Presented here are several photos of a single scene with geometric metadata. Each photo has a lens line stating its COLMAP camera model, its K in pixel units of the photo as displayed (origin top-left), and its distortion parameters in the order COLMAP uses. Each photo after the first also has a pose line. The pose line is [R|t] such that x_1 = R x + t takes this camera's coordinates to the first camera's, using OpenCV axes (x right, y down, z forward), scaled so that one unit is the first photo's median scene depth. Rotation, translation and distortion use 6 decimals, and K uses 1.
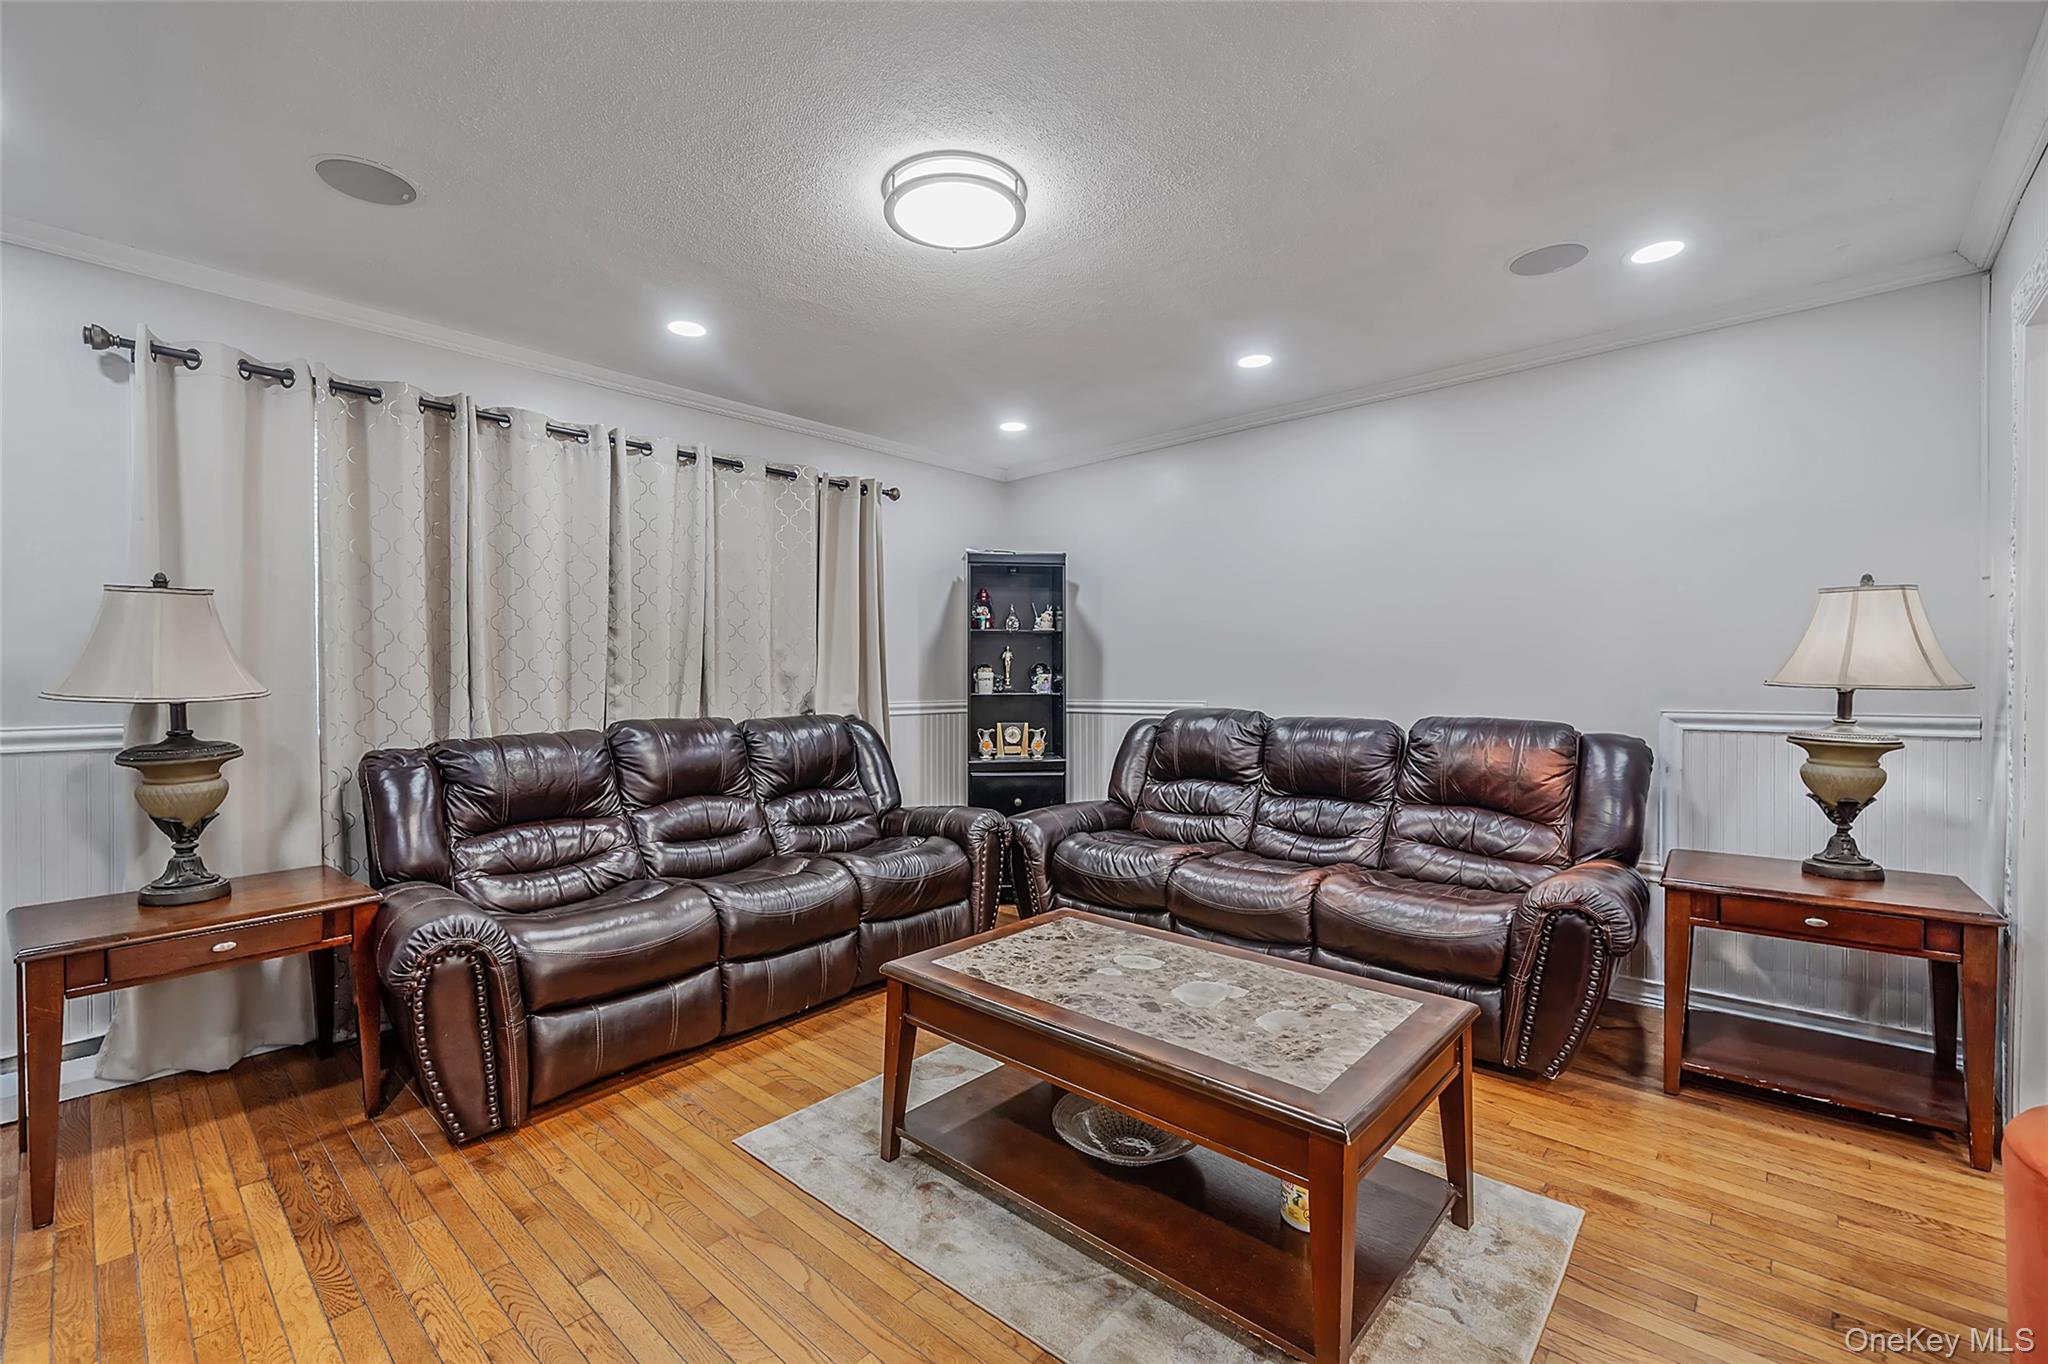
lens RADIAL K [[860.1, 0, 1022.8], [0, 860.1, 684.6], [0, 0, 1]] dist [0.012285, -0.000162]
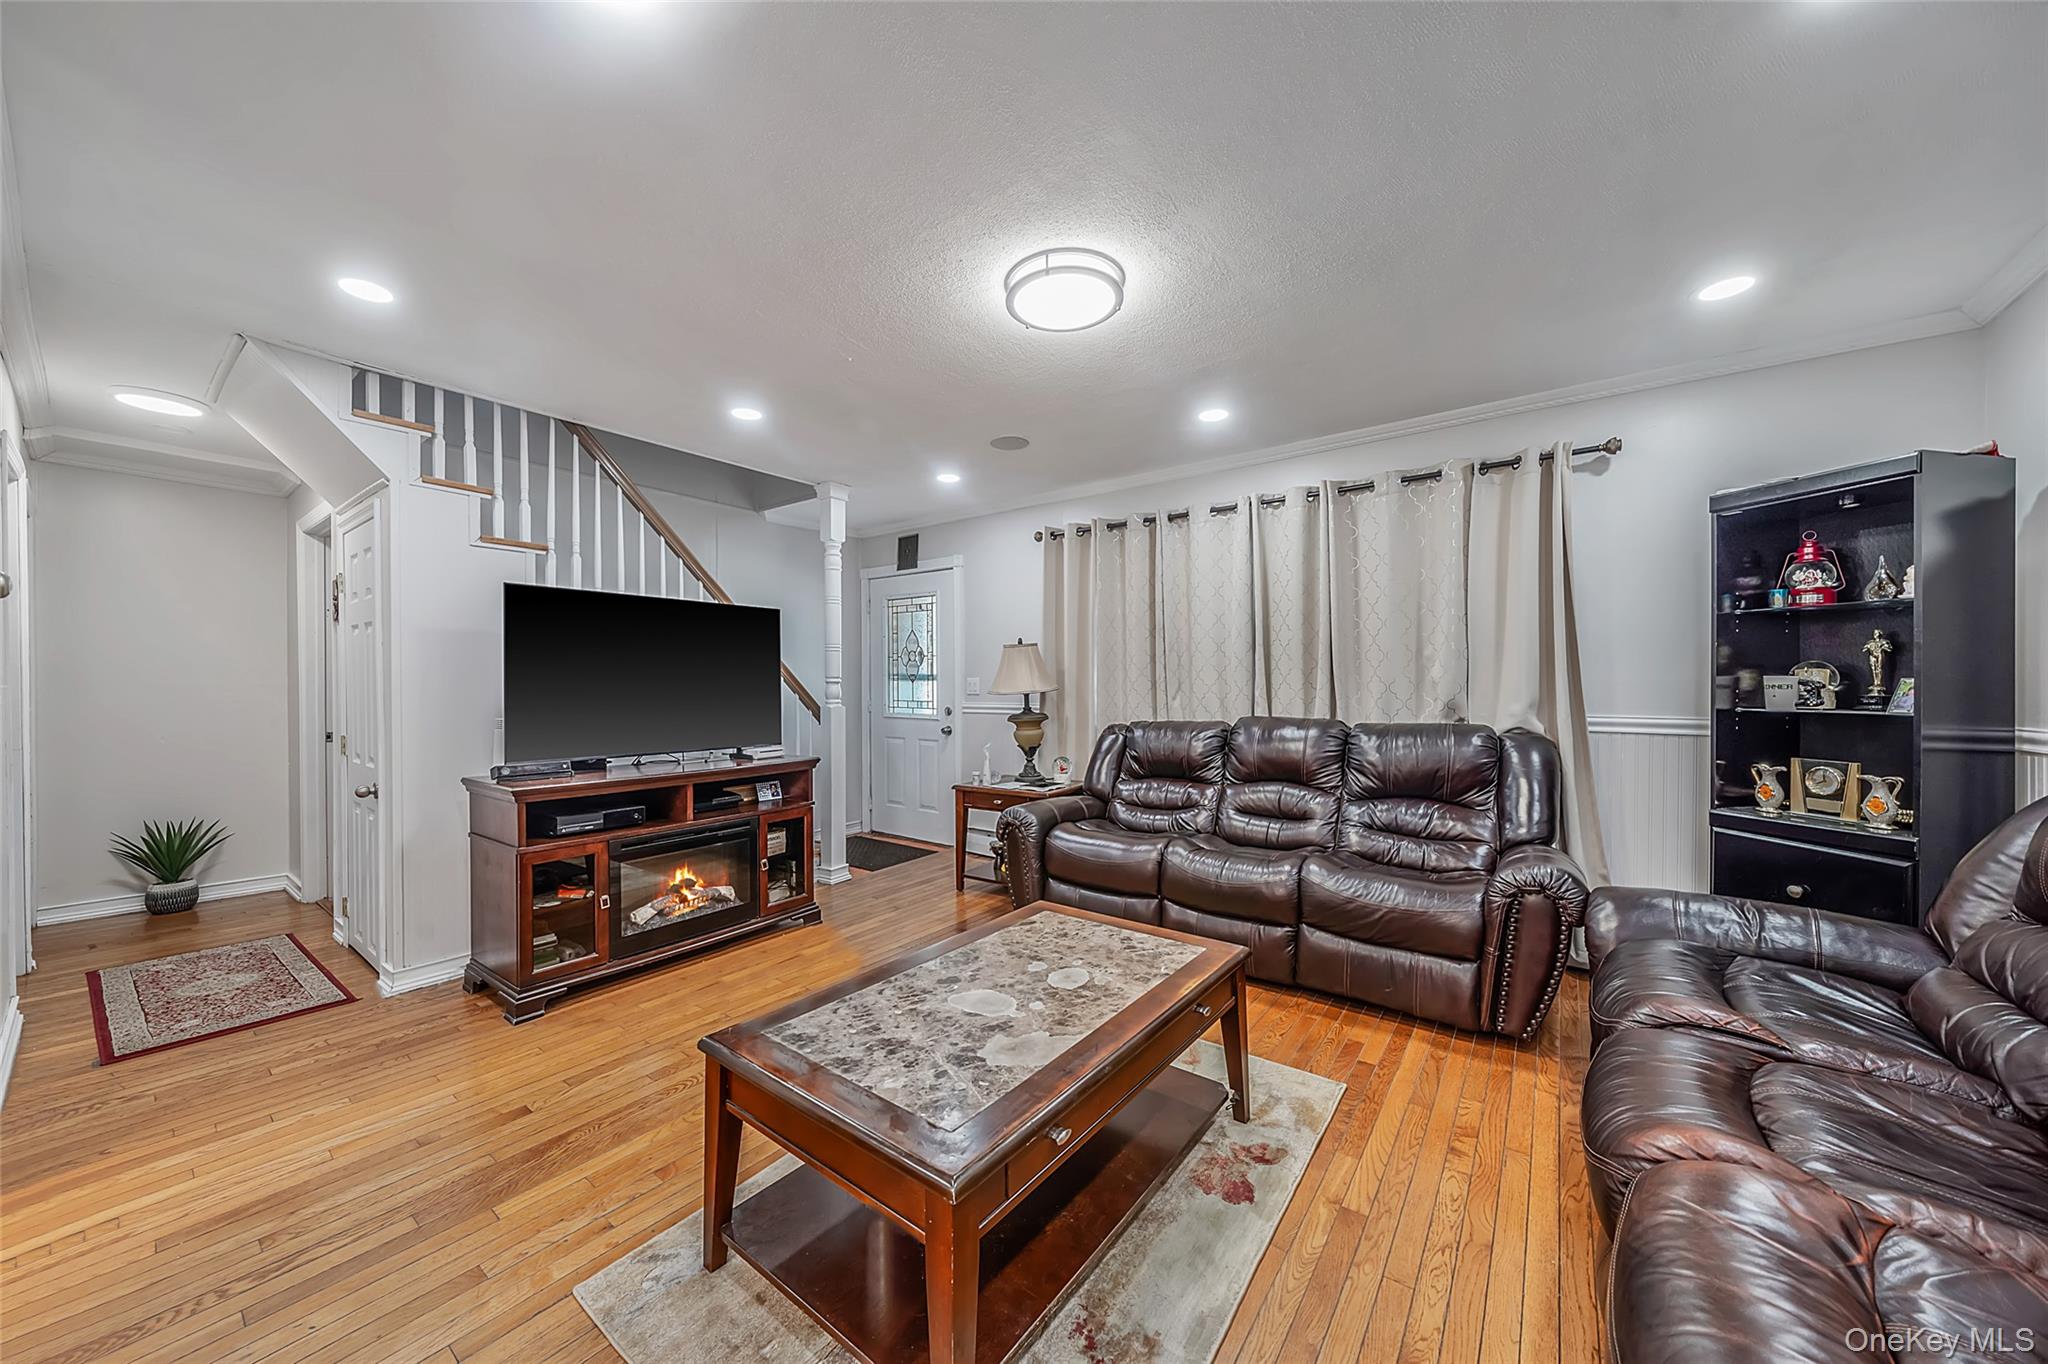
lens RADIAL K [[712.7, 0, 1010.9], [0, 712.7, 683.8], [0, 0, 1]] dist [-0.002754, 0.000014]
pose [[0.080453, -0.000929, -0.996758, 0.613598], [-0.009300, 0.999955, -0.001683, -0.002883], [0.996715, 0.009406, 0.080441, 0.578015]]
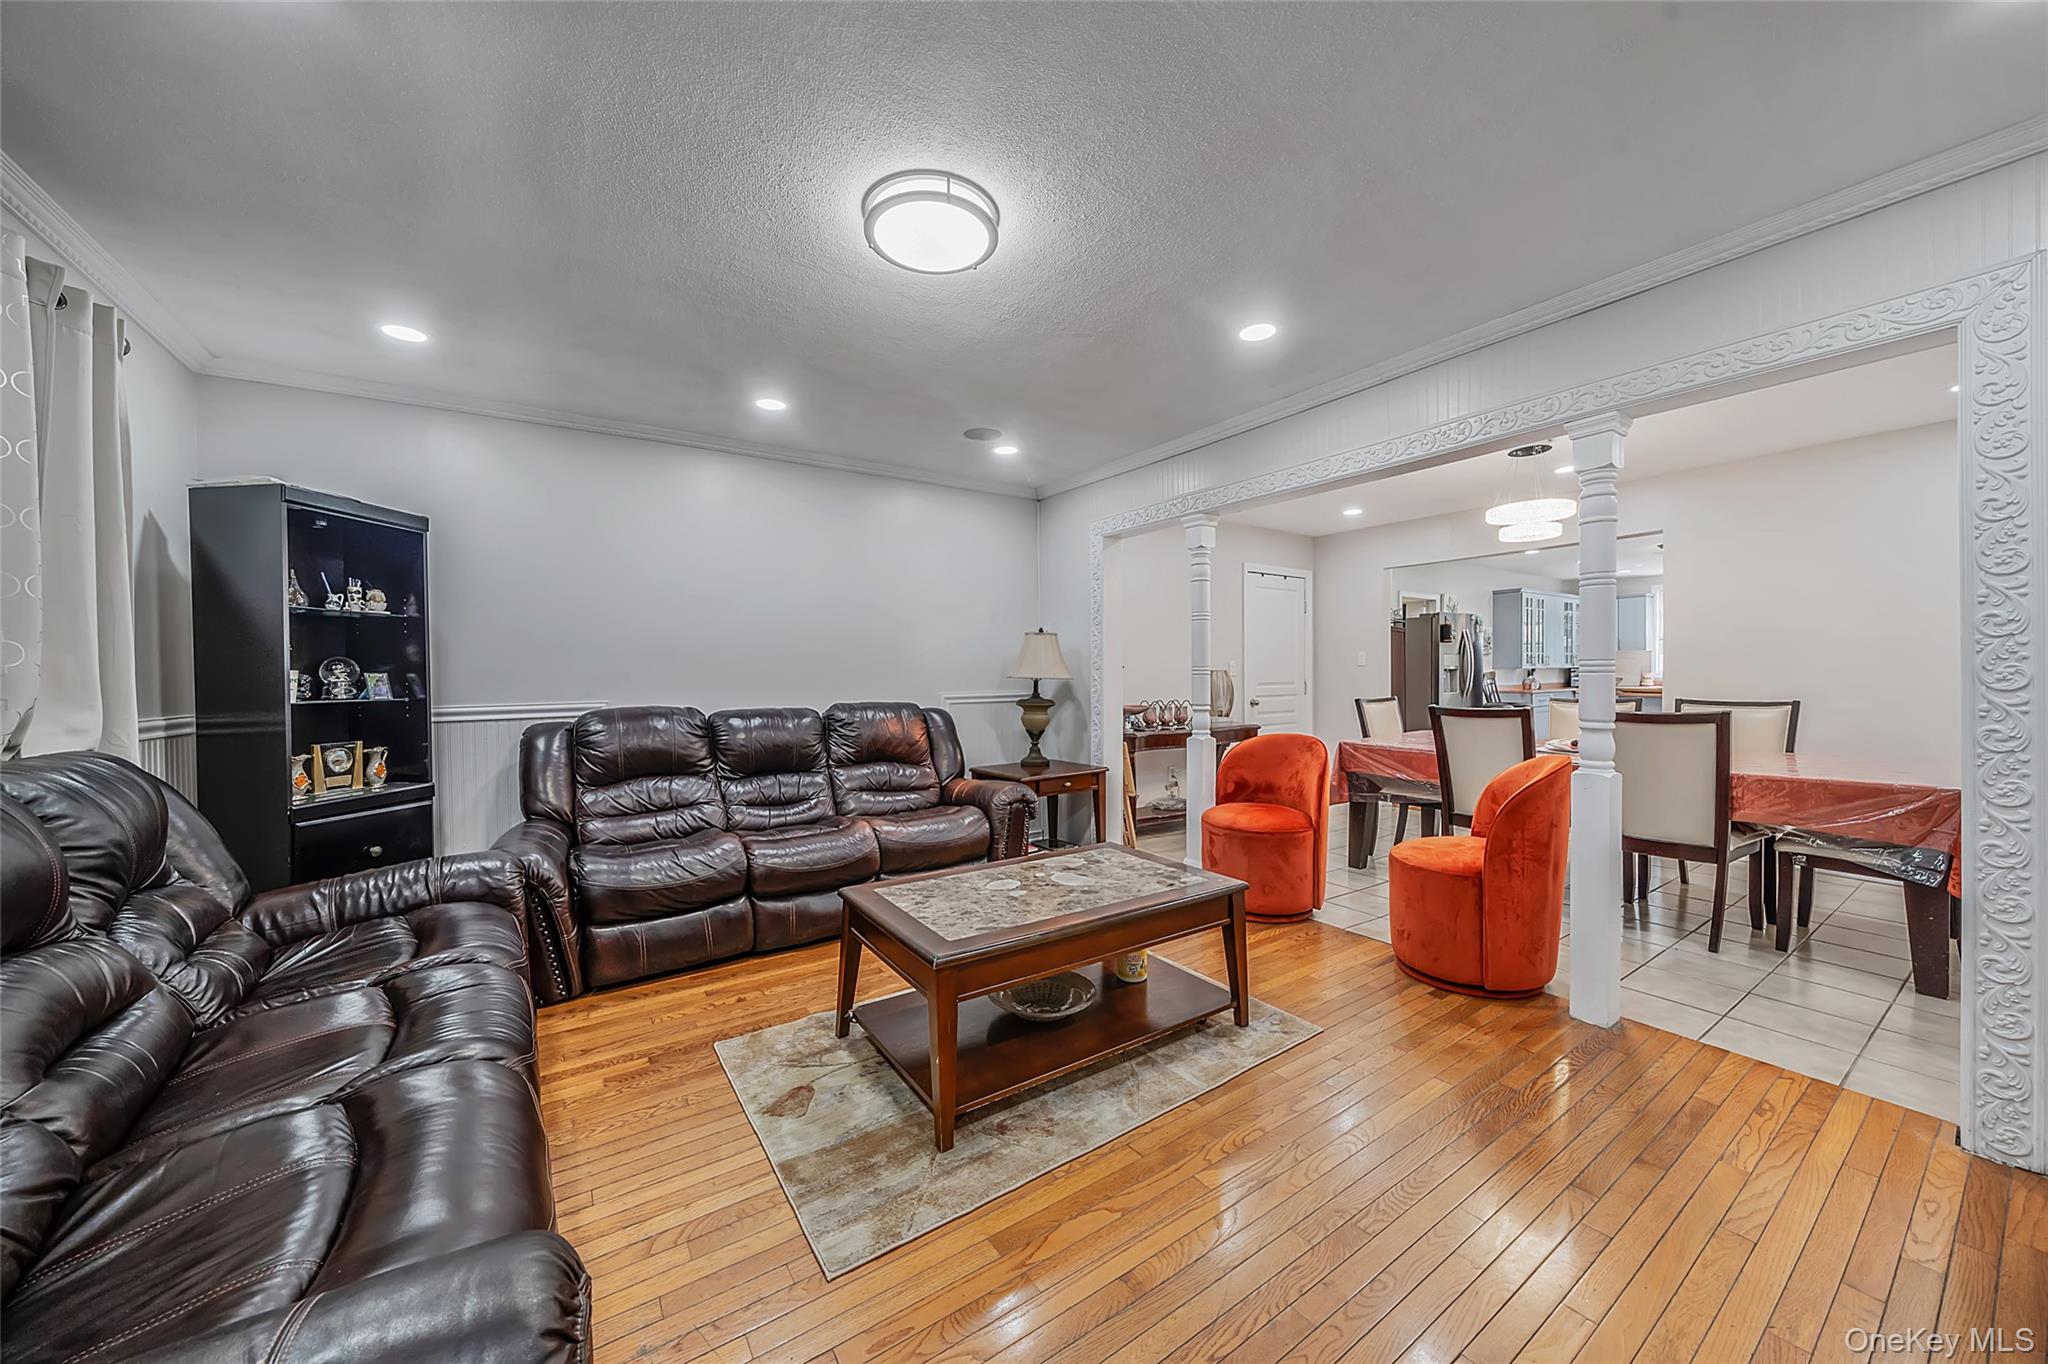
lens RADIAL K [[712.7, 0, 1007.4], [0, 712.7, 687.6], [0, 0, 1]] dist [-0.002754, 0.000014]
pose [[0.250435, -0.014286, 0.968028, -0.617097], [0.016448, 0.999810, 0.010500, 0.003926], [-0.967994, 0.013293, 0.250622, 0.475160]]
